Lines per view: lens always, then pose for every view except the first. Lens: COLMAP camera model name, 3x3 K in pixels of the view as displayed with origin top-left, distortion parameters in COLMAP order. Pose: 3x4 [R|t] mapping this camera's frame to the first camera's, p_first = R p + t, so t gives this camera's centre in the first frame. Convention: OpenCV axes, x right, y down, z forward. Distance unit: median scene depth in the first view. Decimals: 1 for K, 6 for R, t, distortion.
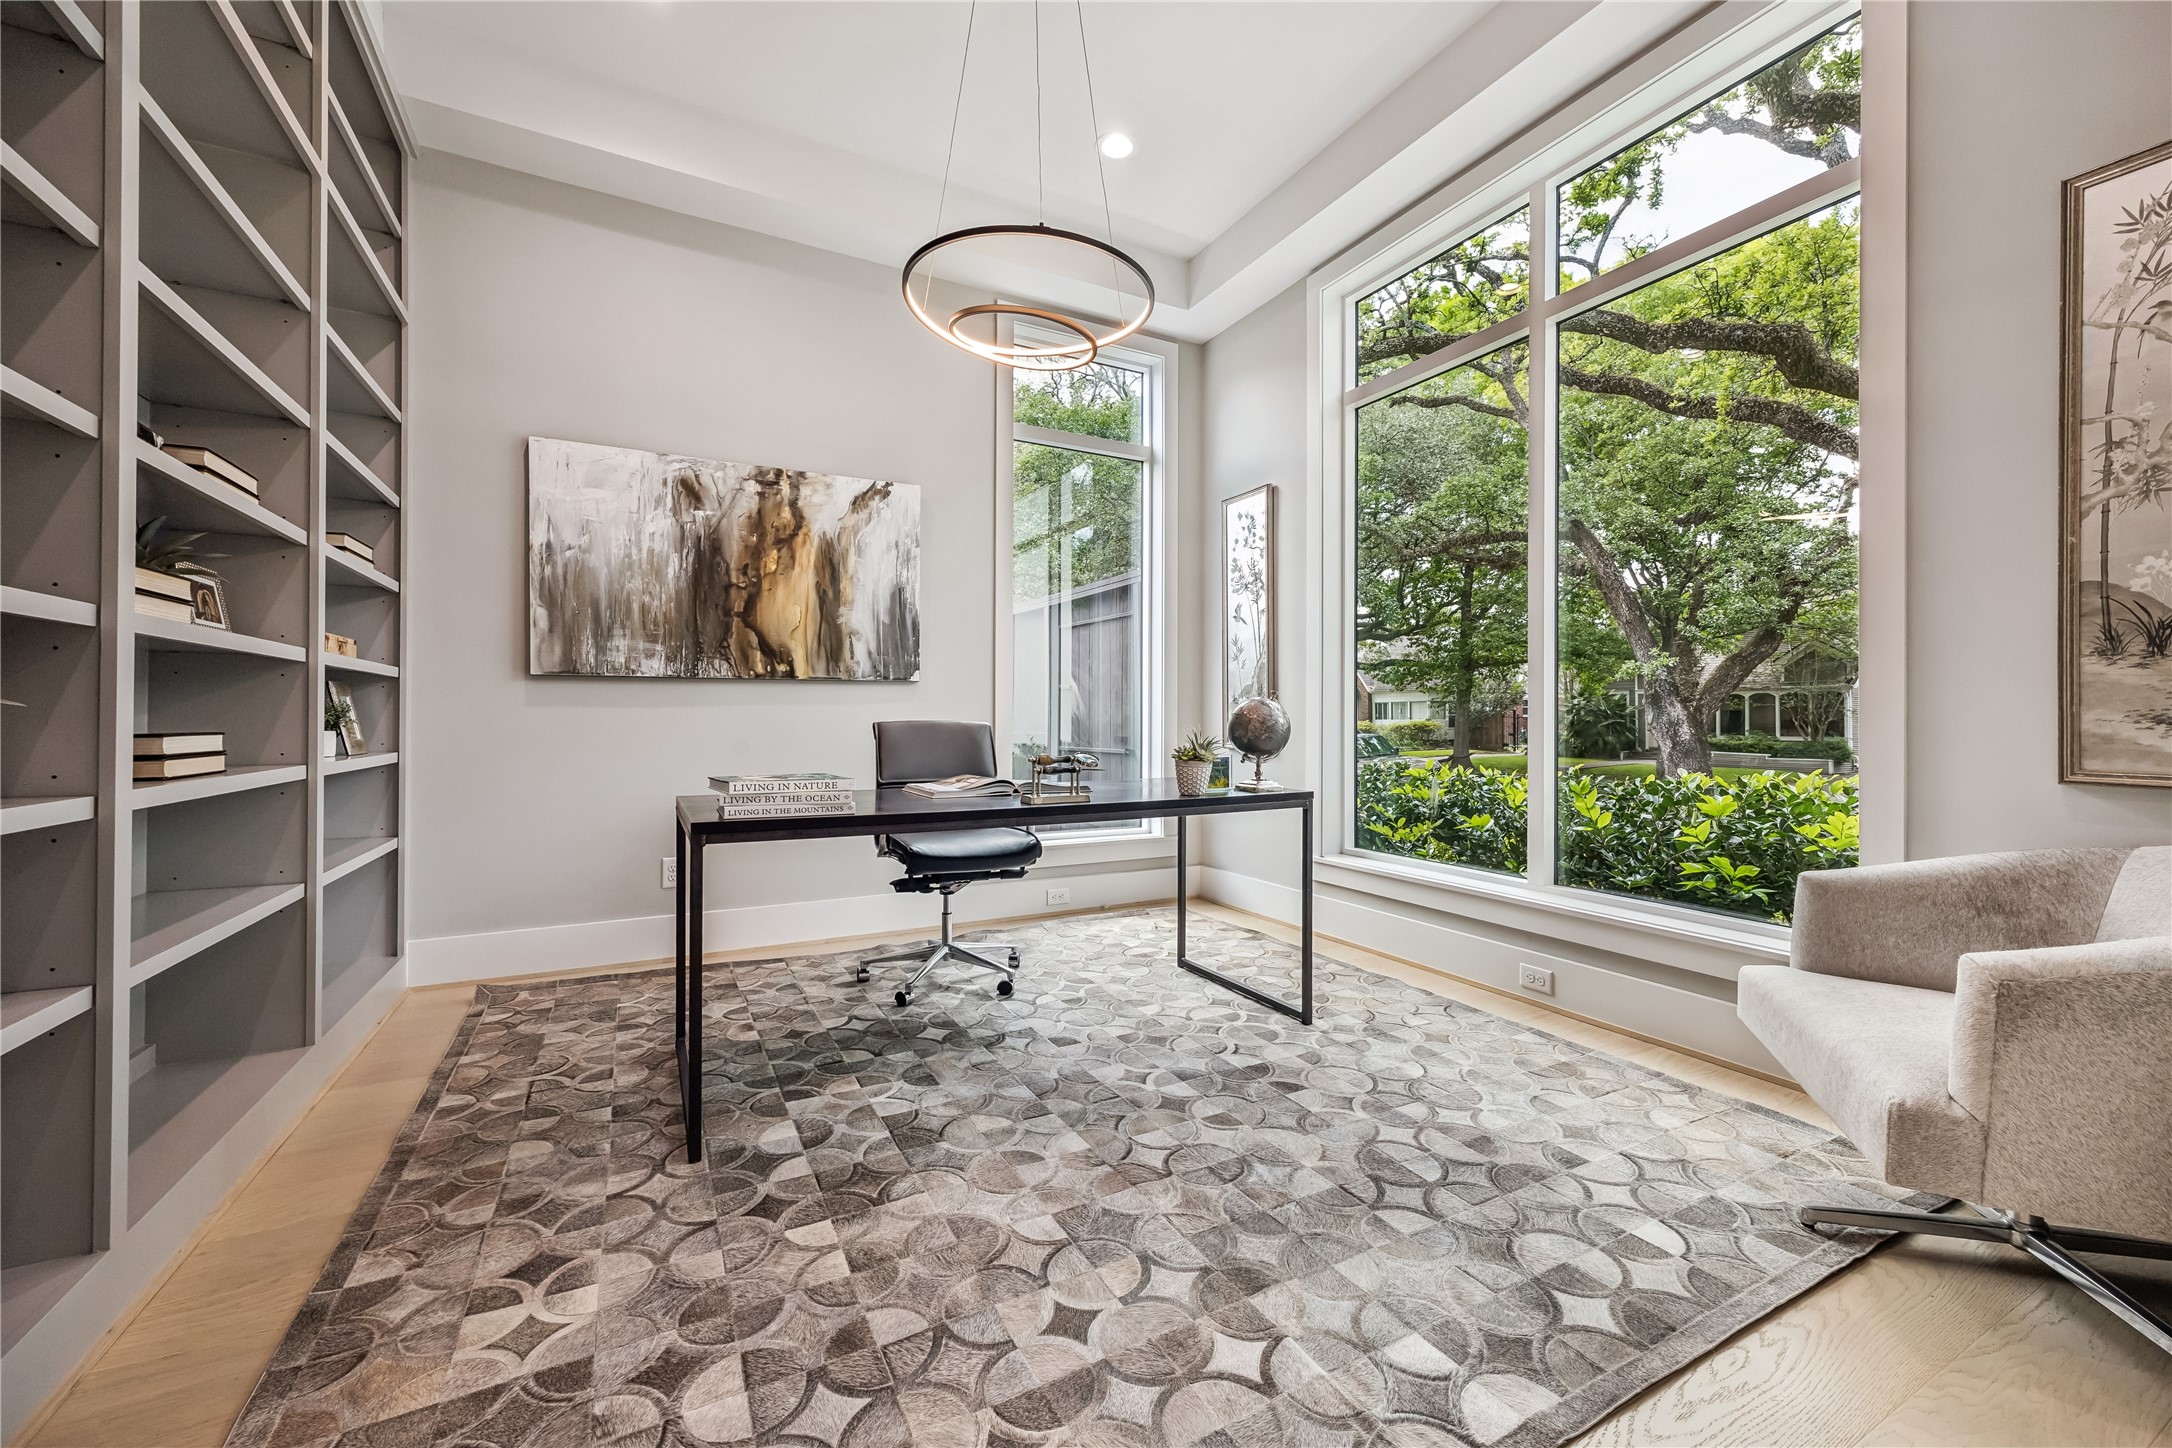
lens RADIAL K [[846.8, 0, 1096.3], [0, 846.8, 721.9], [0, 0, 1]] dist [0.001381, -0.000040]
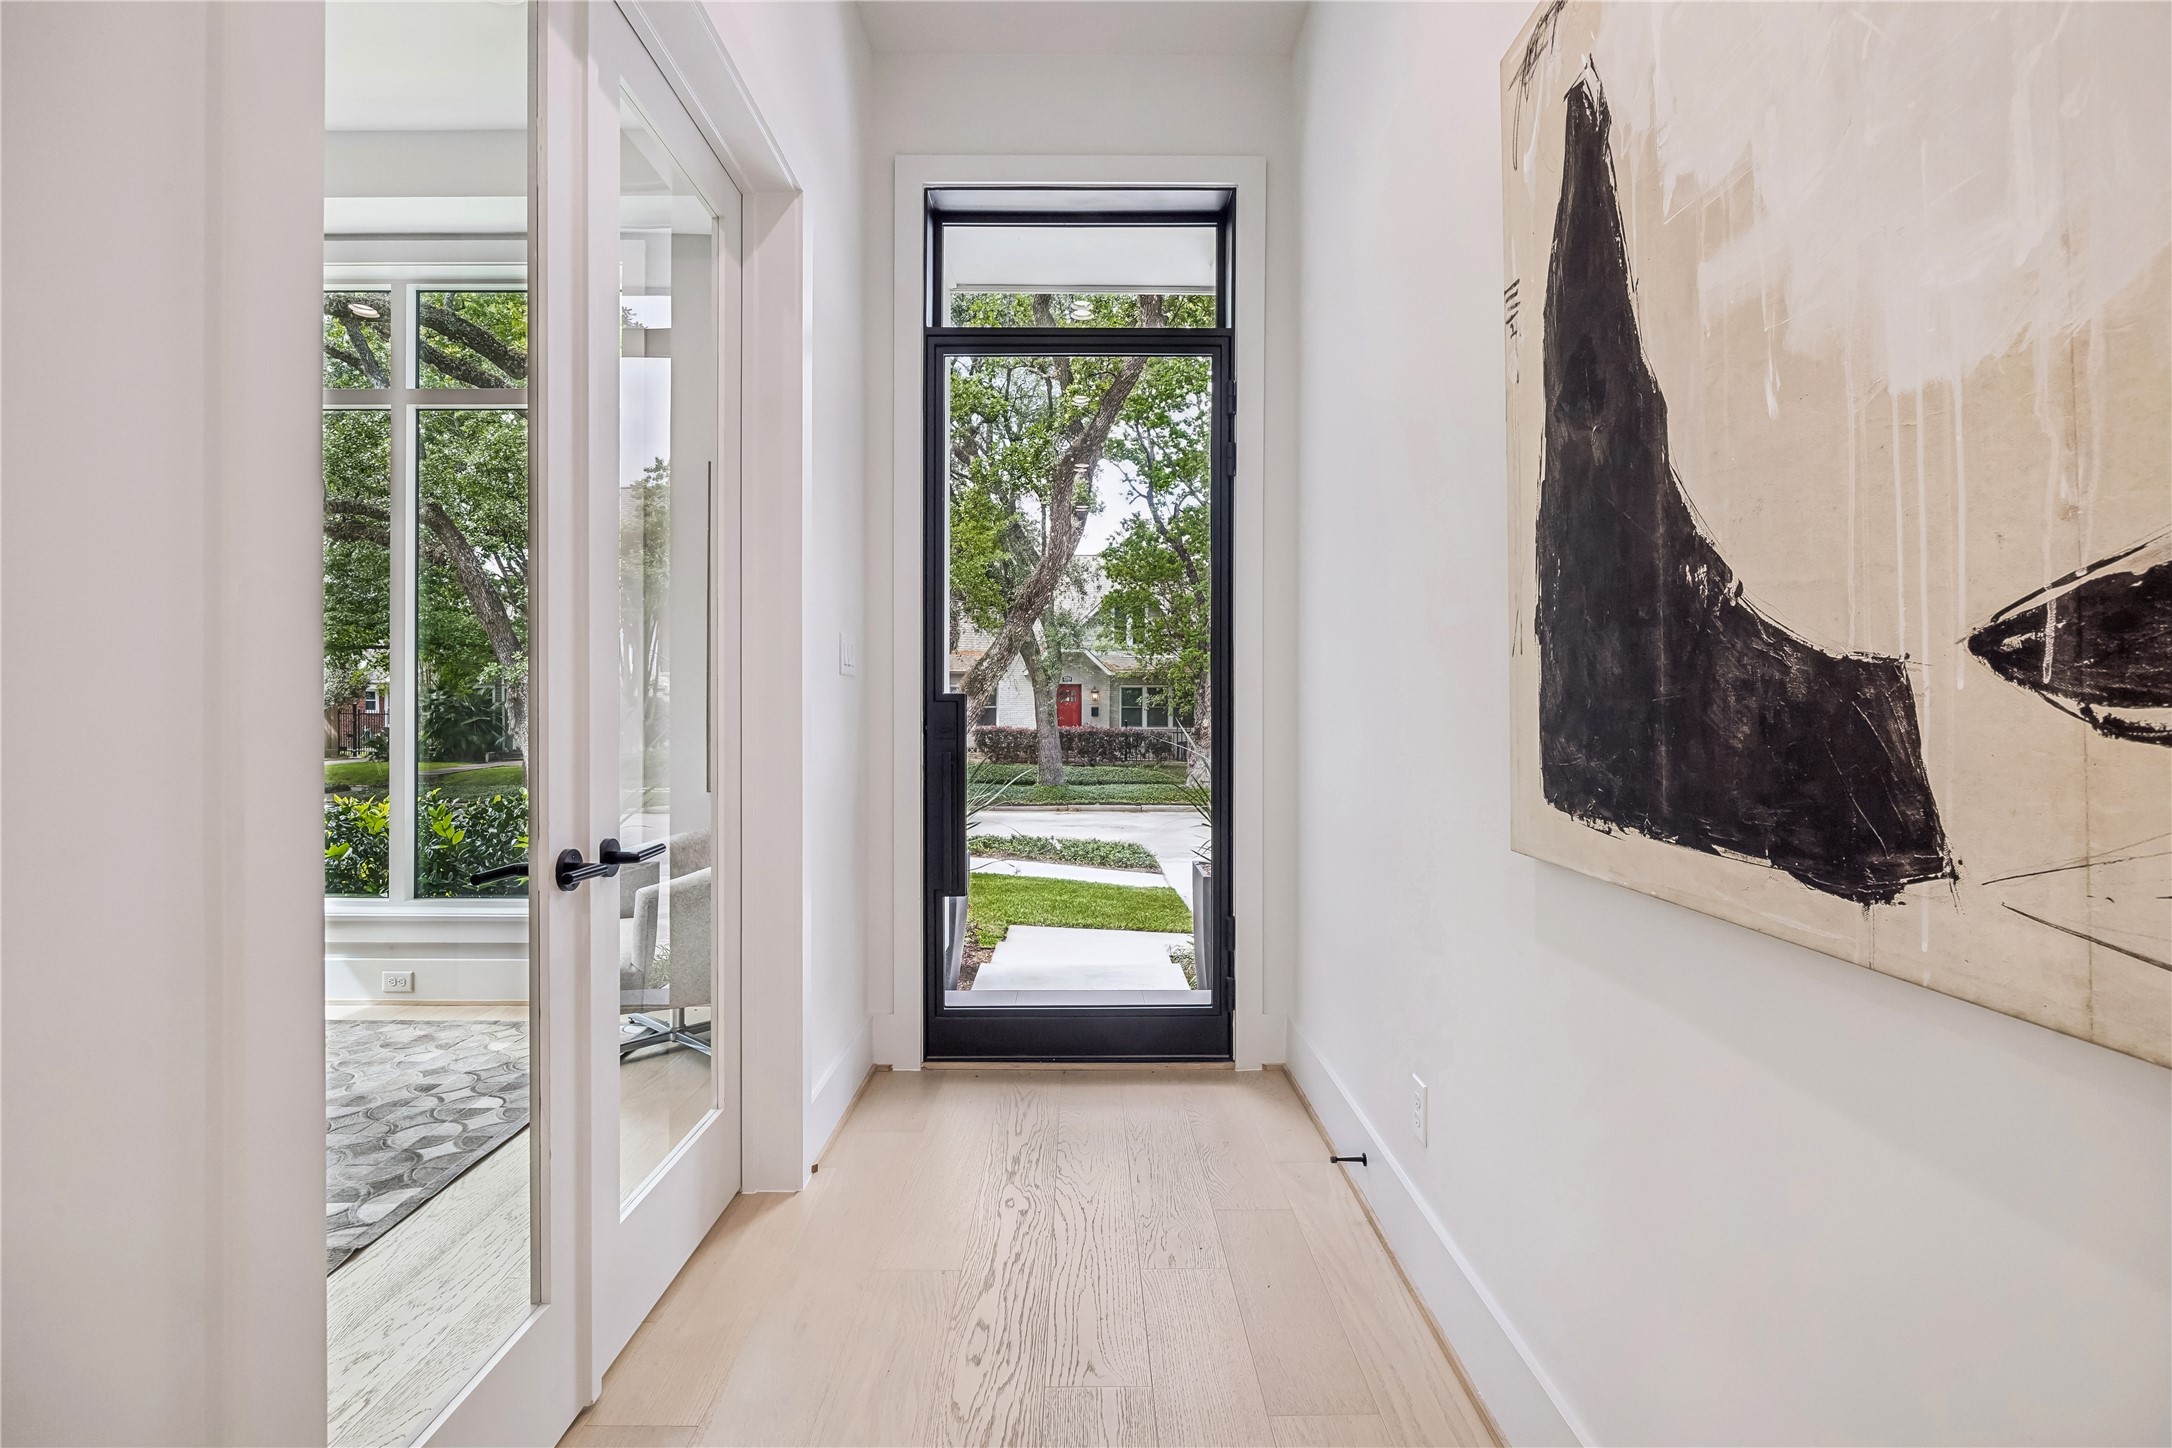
lens RADIAL K [[1011.8, 0, 1089.0], [0, 1011.8, 705.4], [0, 0, 1]] dist [0.000800, 0.000408]
pose [[0.463363, 0.004976, 0.886155, -0.252693], [0.000629, 0.999982, -0.005944, -0.060815], [-0.886168, 0.003312, 0.463352, -0.447407]]
